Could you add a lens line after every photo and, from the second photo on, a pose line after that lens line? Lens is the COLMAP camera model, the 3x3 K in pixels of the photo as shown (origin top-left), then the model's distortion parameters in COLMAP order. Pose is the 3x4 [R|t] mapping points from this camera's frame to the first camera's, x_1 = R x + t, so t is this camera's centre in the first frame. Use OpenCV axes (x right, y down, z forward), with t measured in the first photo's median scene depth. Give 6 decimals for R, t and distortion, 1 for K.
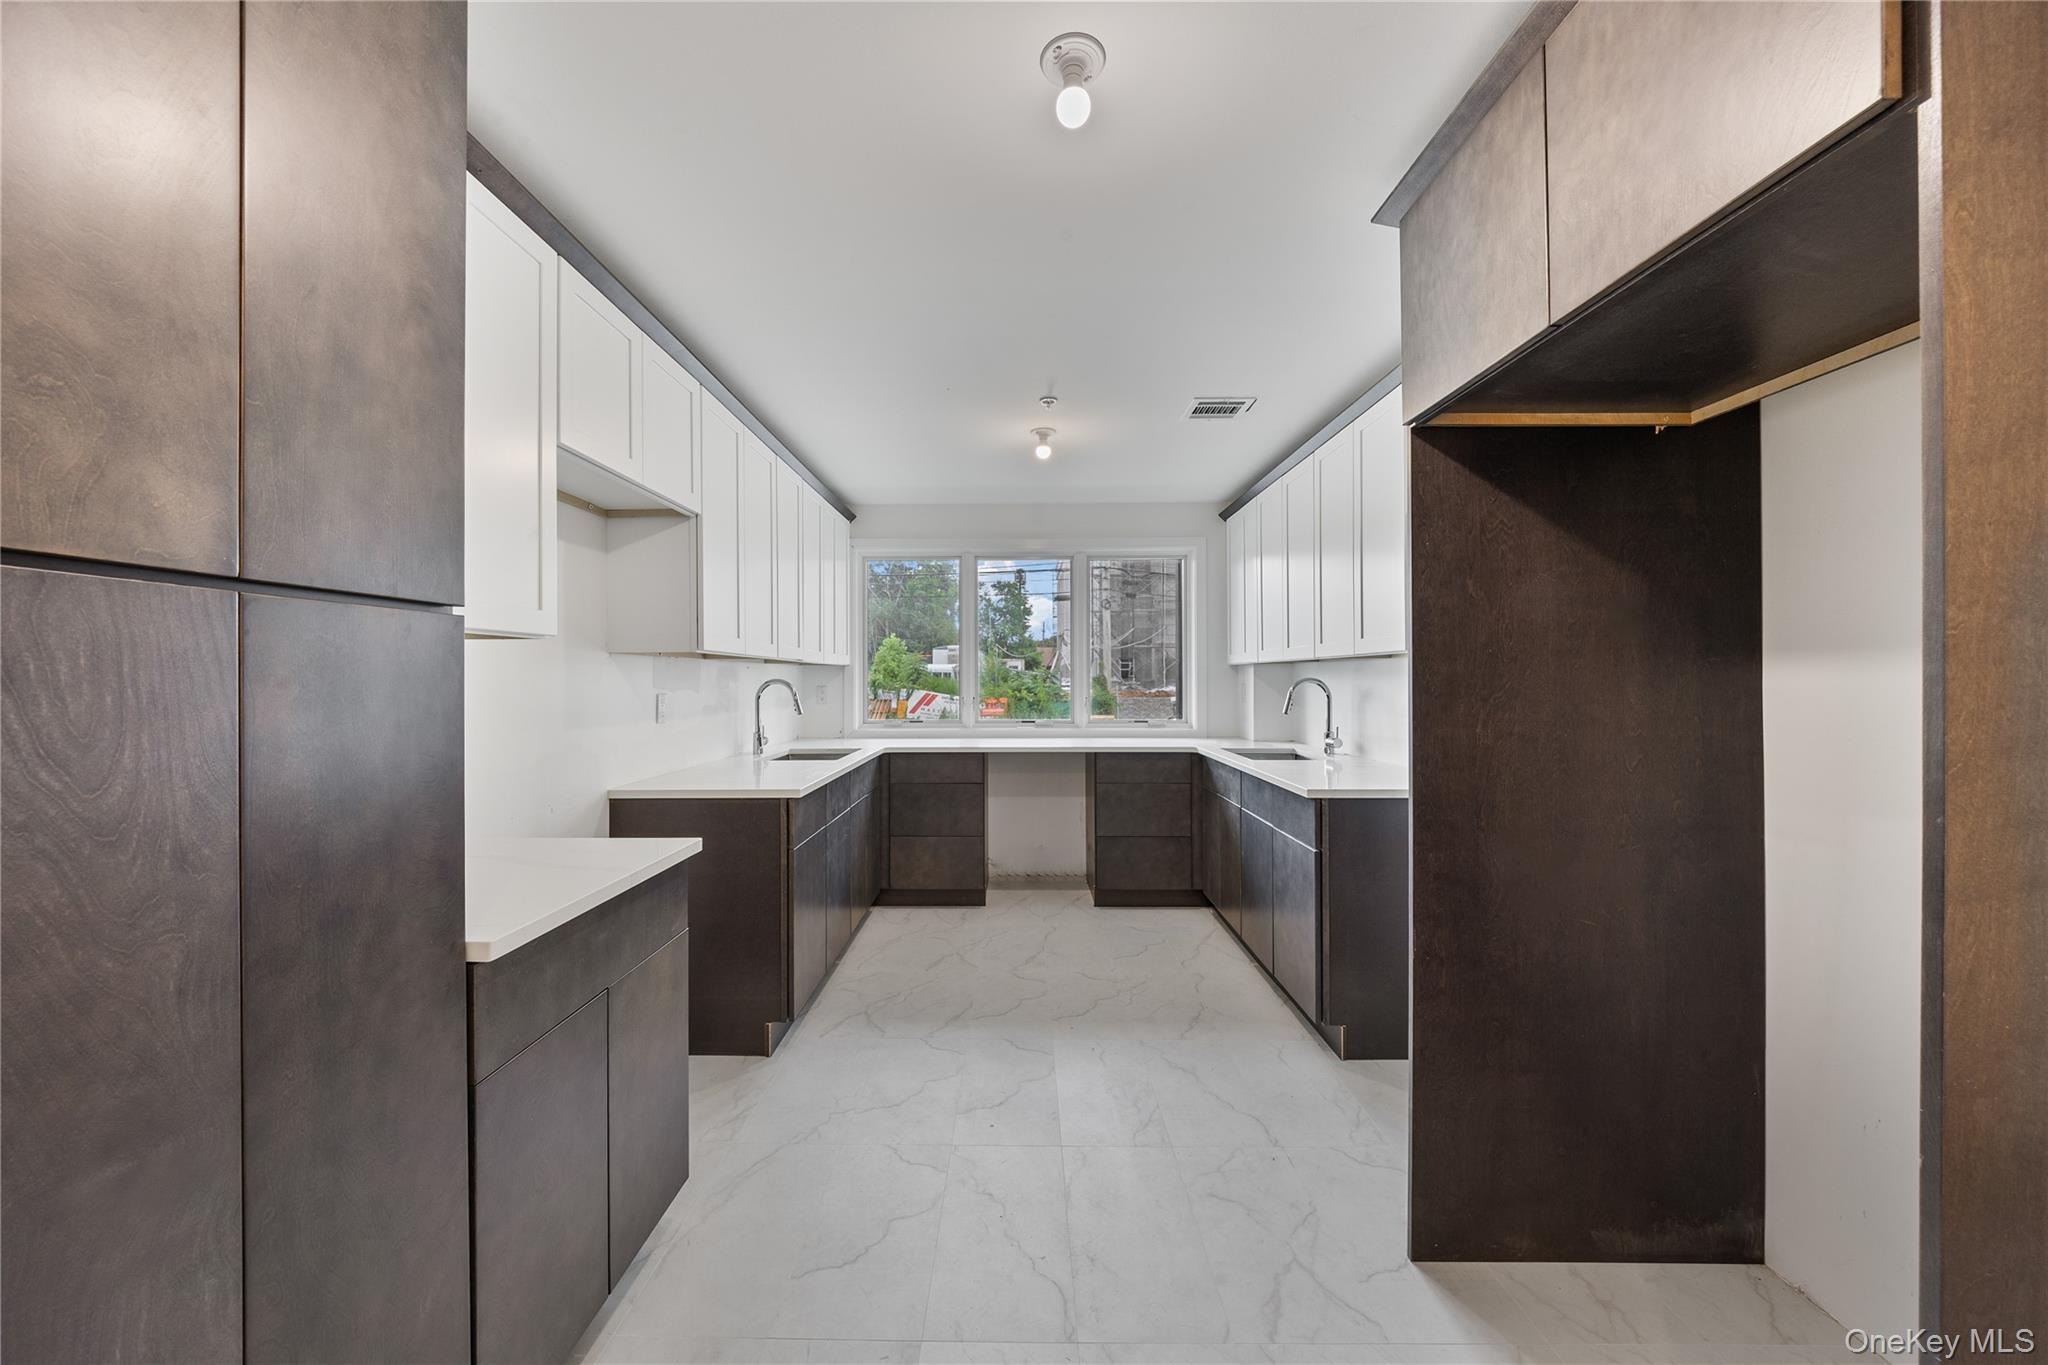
lens RADIAL K [[746.1, 0, 1021.9], [0, 746.1, 685.4], [0, 0, 1]] dist [0.005158, -0.001160]
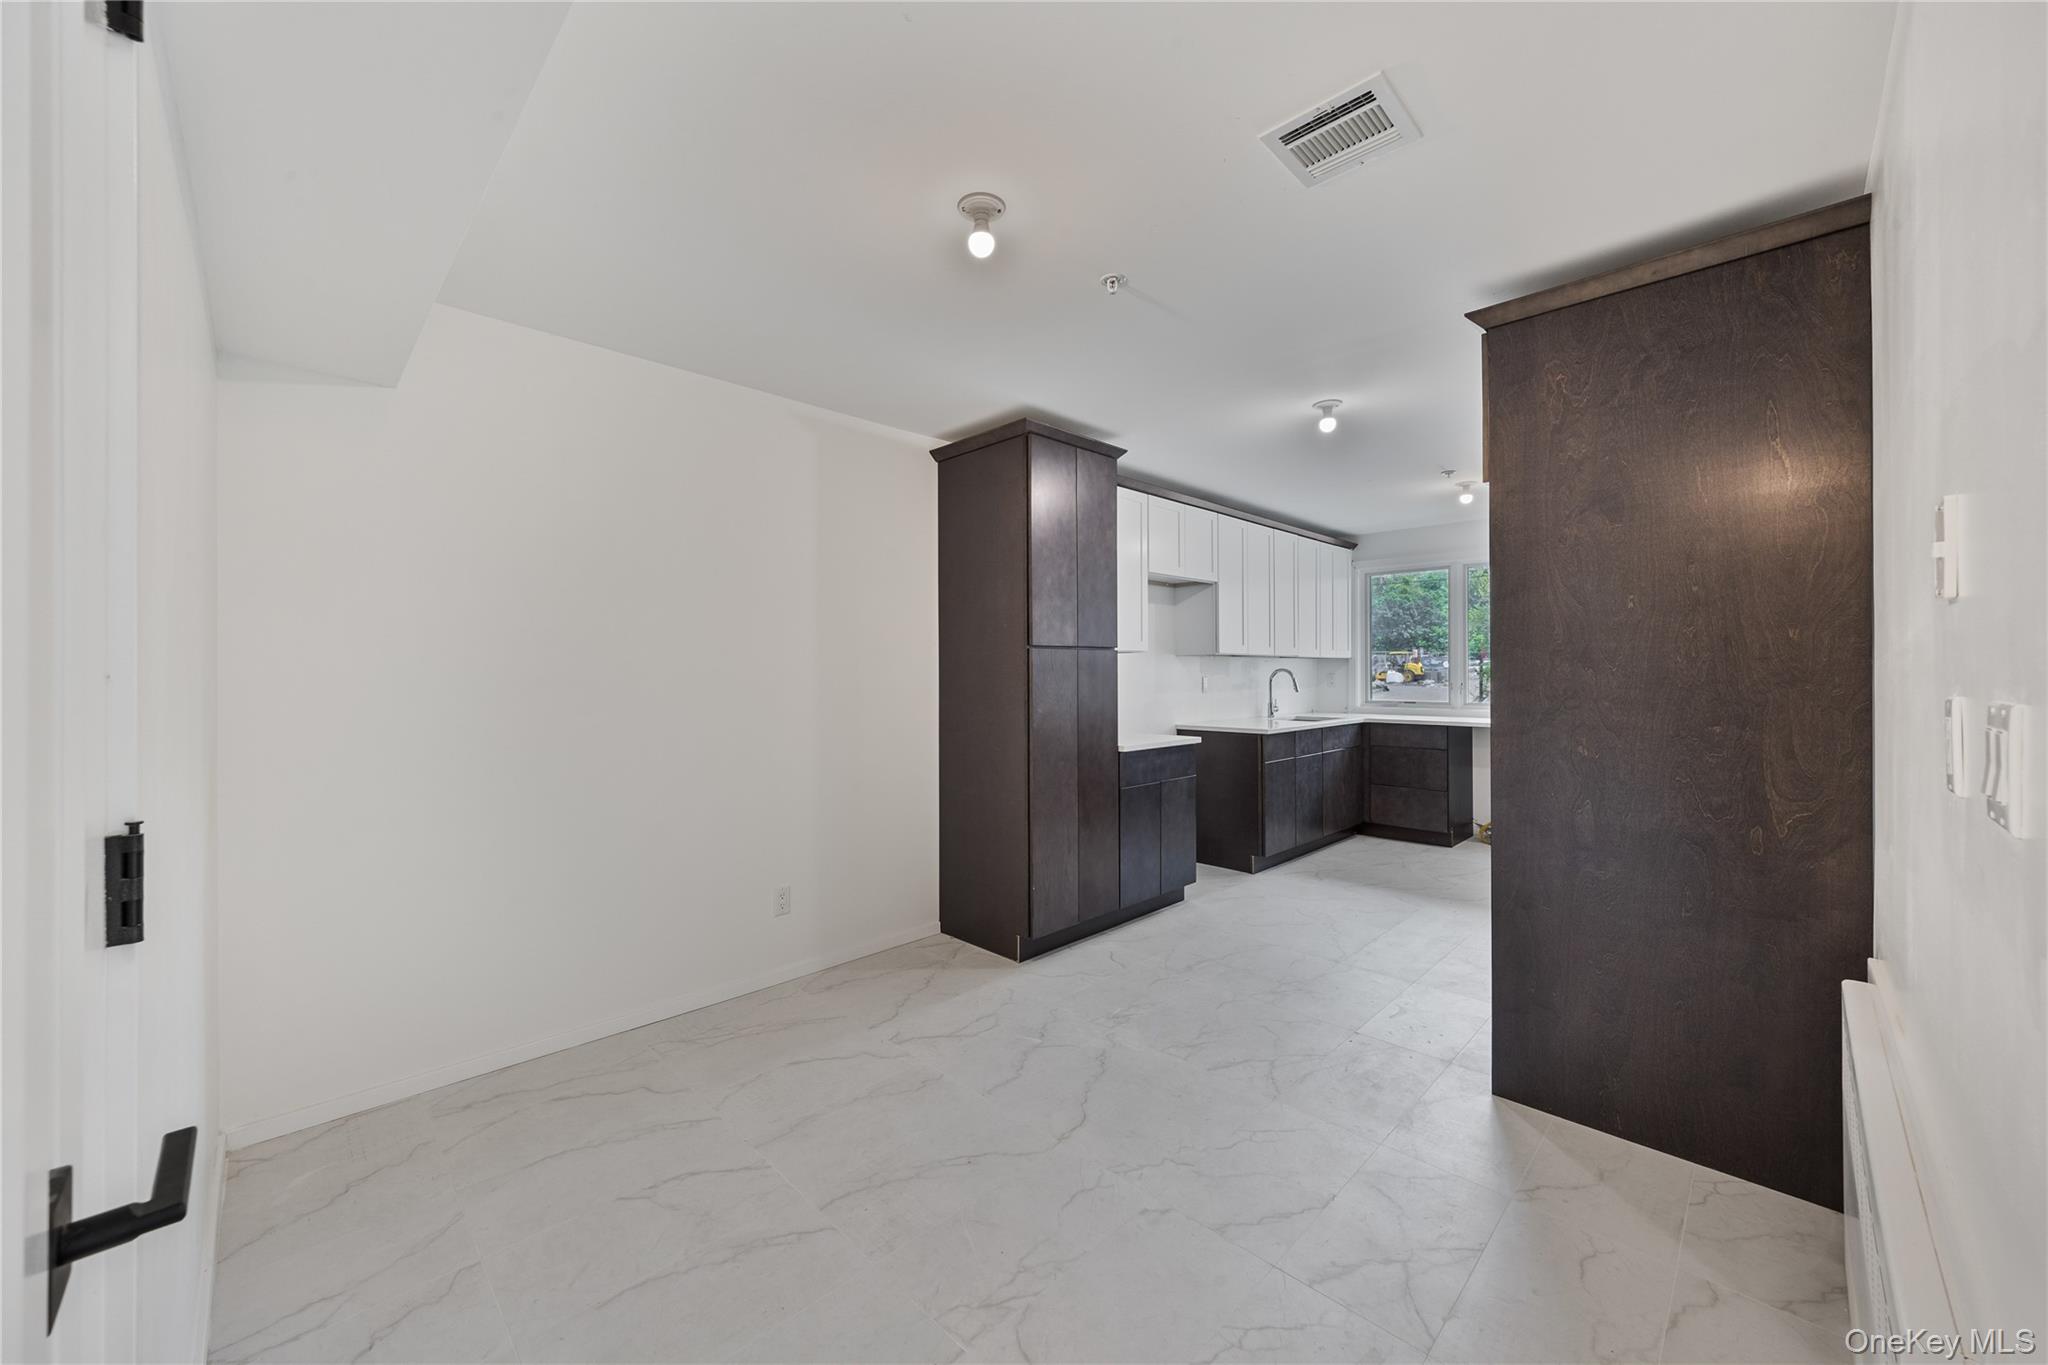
lens RADIAL K [[746.1, 0, 1020.2], [0, 746.1, 676.1], [0, 0, 1]] dist [0.005158, -0.001160]
pose [[0.717888, 0.003725, -0.696148, 0.389534], [-0.003686, 0.999992, 0.001551, 0.007396], [0.696148, 0.001453, 0.717896, -0.522892]]
